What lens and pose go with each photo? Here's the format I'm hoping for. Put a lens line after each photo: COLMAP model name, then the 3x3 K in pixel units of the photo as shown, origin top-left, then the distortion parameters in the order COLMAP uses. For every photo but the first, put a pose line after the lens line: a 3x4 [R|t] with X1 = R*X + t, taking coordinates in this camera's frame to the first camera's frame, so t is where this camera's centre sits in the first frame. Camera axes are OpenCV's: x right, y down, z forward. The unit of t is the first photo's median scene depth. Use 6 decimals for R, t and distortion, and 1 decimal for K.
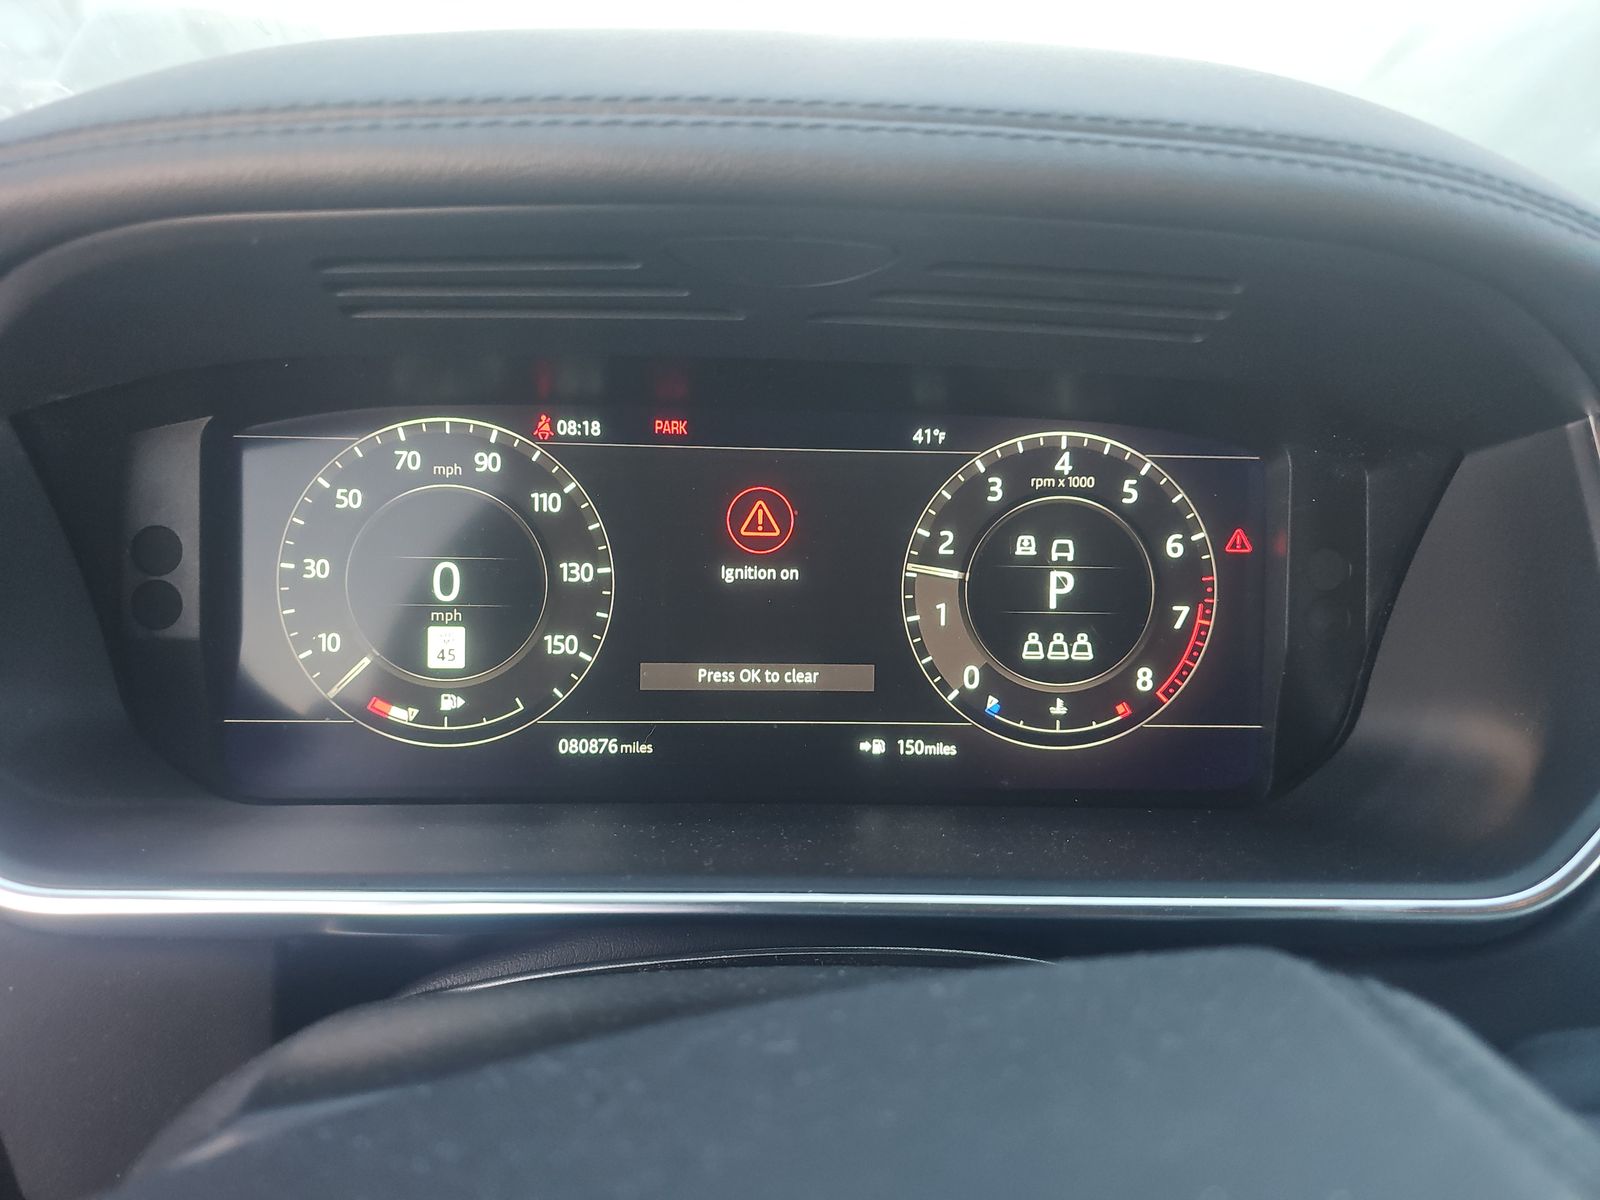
lens RADIAL K [[1126.6, 0, 800.0], [0, 1126.6, 600.0], [0, 0, 1]] dist [0.056594, -0.131150]
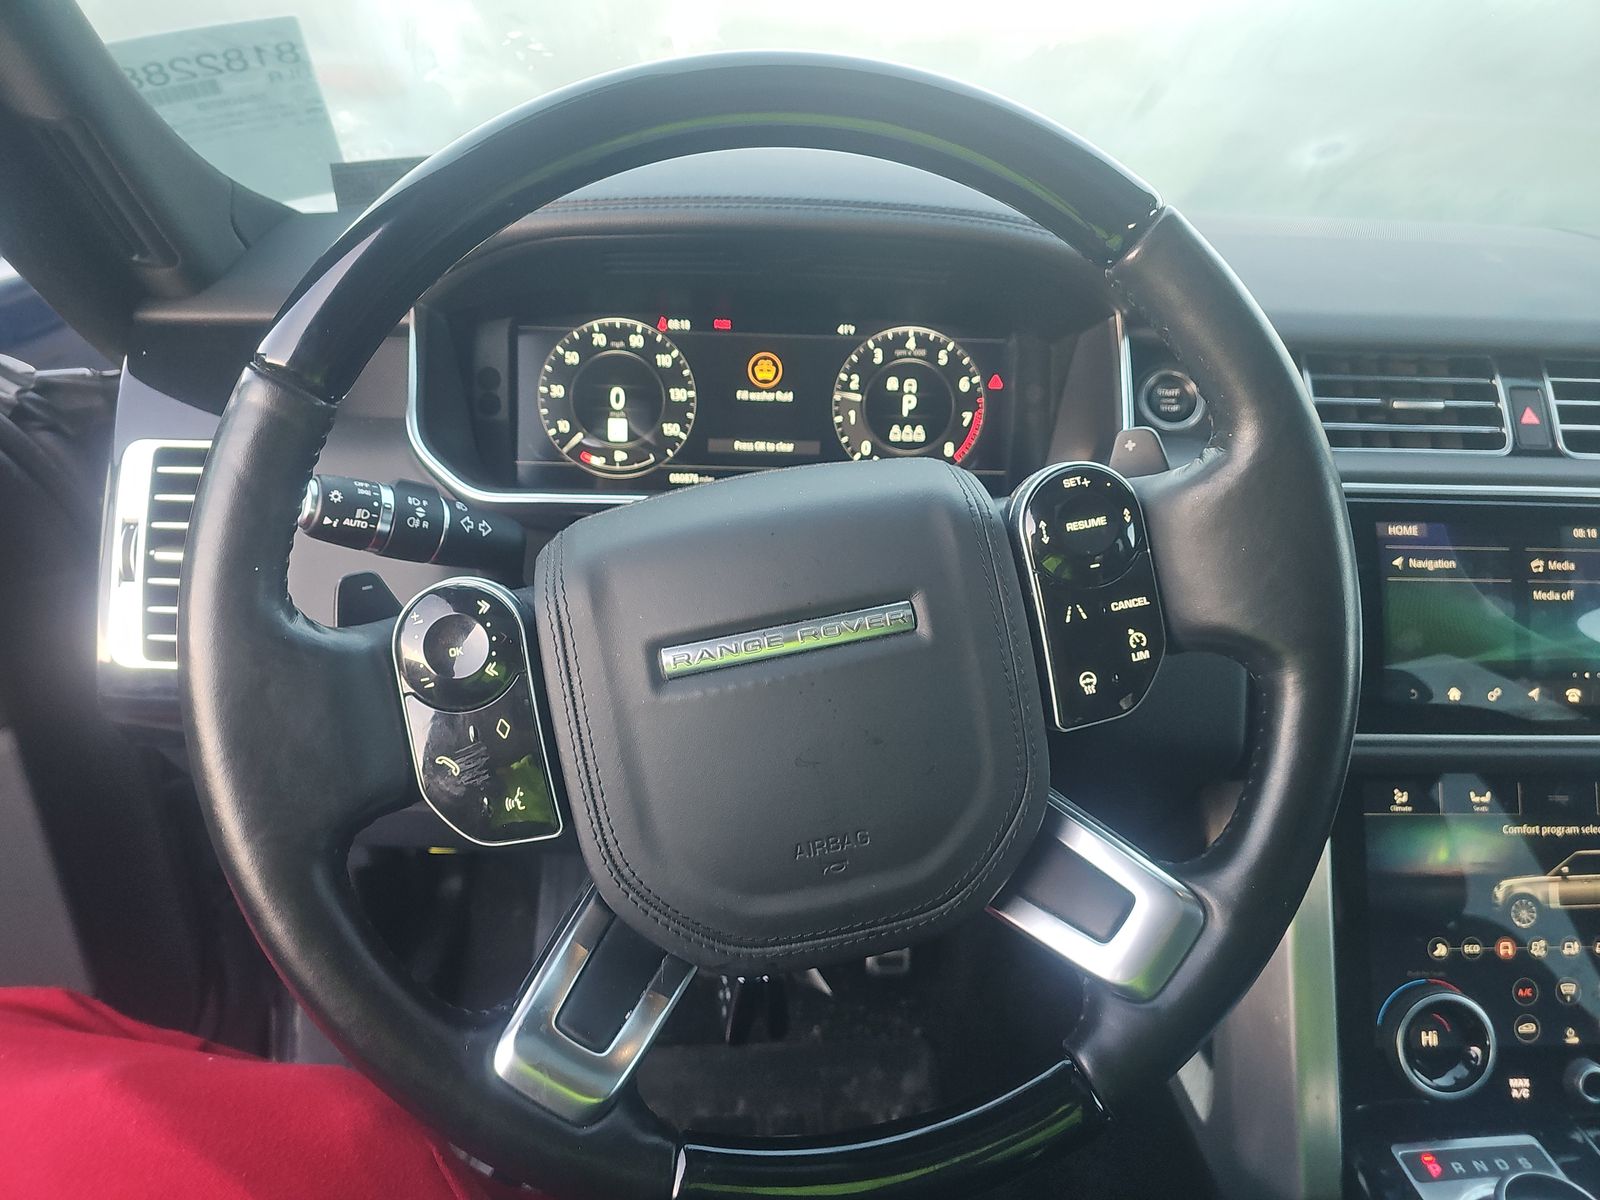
lens RADIAL K [[1029.9, 0, 800.0], [0, 1029.9, 600.0], [0, 0, 1]] dist [0.049414, -0.062739]
pose [[0.999972, 0.002056, 0.007136, 0.016297], [-0.002576, 0.997279, 0.073673, 0.212242], [-0.006965, -0.073690, 0.997257, -0.938037]]
